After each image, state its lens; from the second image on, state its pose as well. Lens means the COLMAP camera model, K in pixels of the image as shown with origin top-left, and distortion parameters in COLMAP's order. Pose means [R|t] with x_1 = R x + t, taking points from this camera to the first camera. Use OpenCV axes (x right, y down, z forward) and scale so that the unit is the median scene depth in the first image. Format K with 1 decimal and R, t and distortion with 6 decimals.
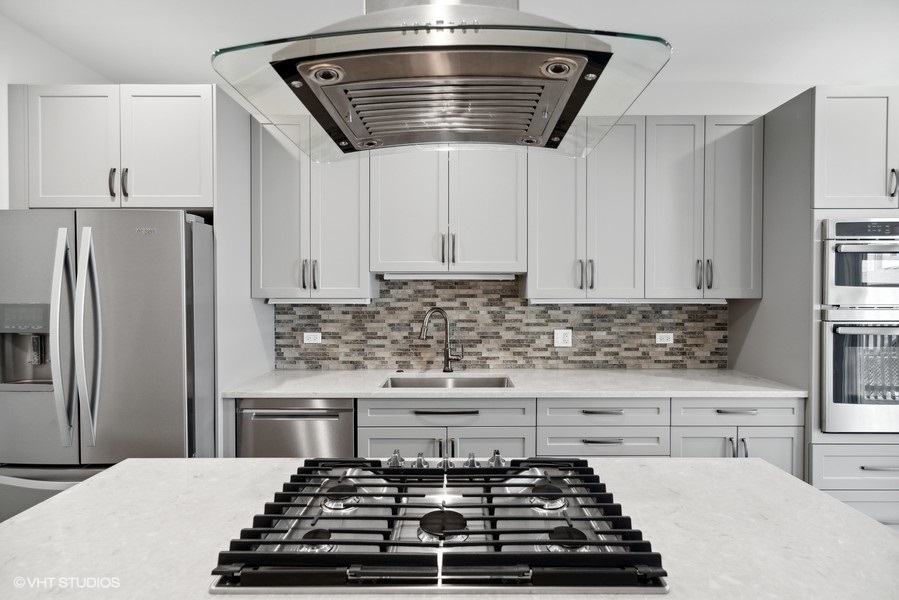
lens RADIAL K [[427.0, 0, 453.2], [0, 427.0, 297.6], [0, 0, 1]] dist [-0.003106, -0.000457]
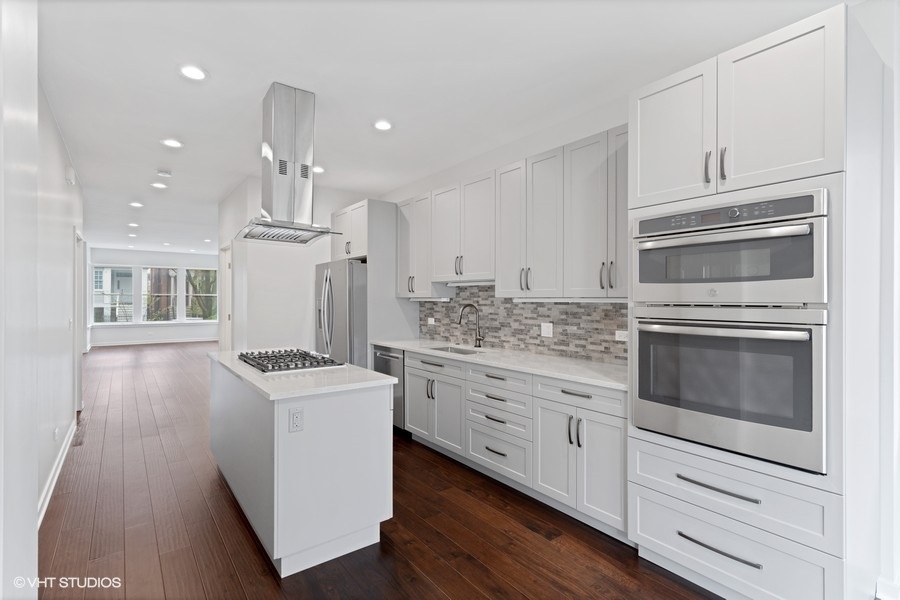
lens RADIAL K [[427.4, 0, 453.7], [0, 427.4, 297.6], [0, 0, 1]] dist [-0.003106, -0.000457]
pose [[0.609466, -0.000927, -0.792812, 1.087985], [-0.009209, 0.999924, -0.008249, 0.013204], [0.792759, 0.012328, 0.609411, 0.019761]]
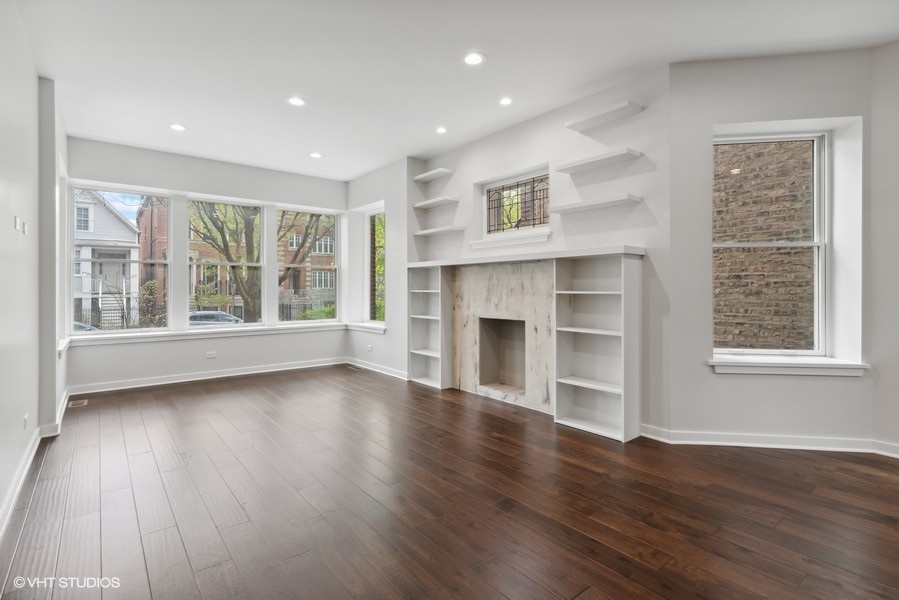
lens RADIAL K [[429.1, 0, 448.9], [0, 429.1, 286.4], [0, 0, 1]] dist [-0.000488, -0.000032]
pose [[0.630597, -0.005431, -0.776091, -2.504494], [-0.005896, 0.999913, -0.011788, 0.100094], [0.776088, 0.012010, 0.630510, -0.168954]]
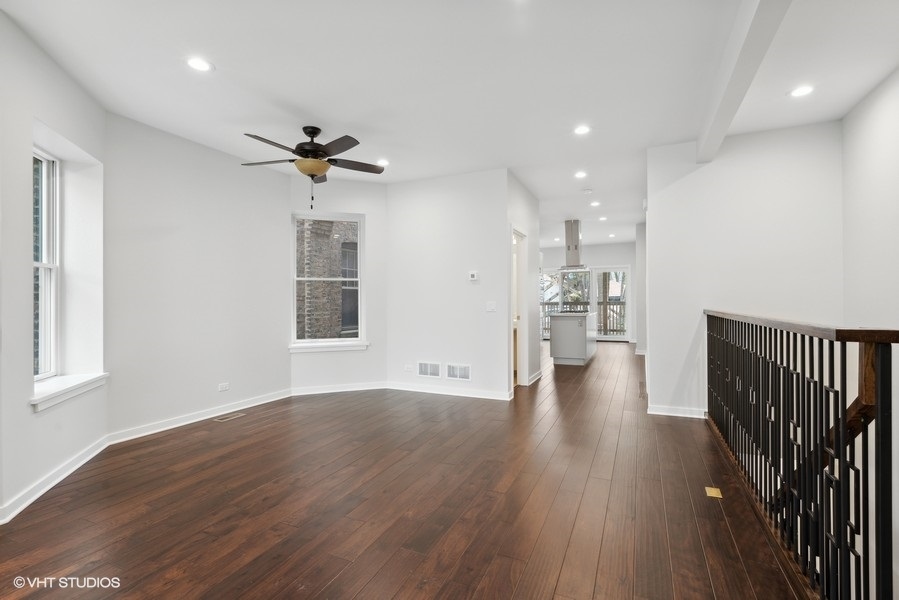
lens RADIAL K [[413.1, 0, 449.5], [0, 413.1, 300.0], [0, 0, 1]] dist [0.000808, 0.000065]
pose [[0.428771, -0.001537, 0.903412, -3.126066], [0.015910, 0.999856, -0.005850, 0.086885], [-0.903273, 0.016882, 0.428734, -0.145294]]
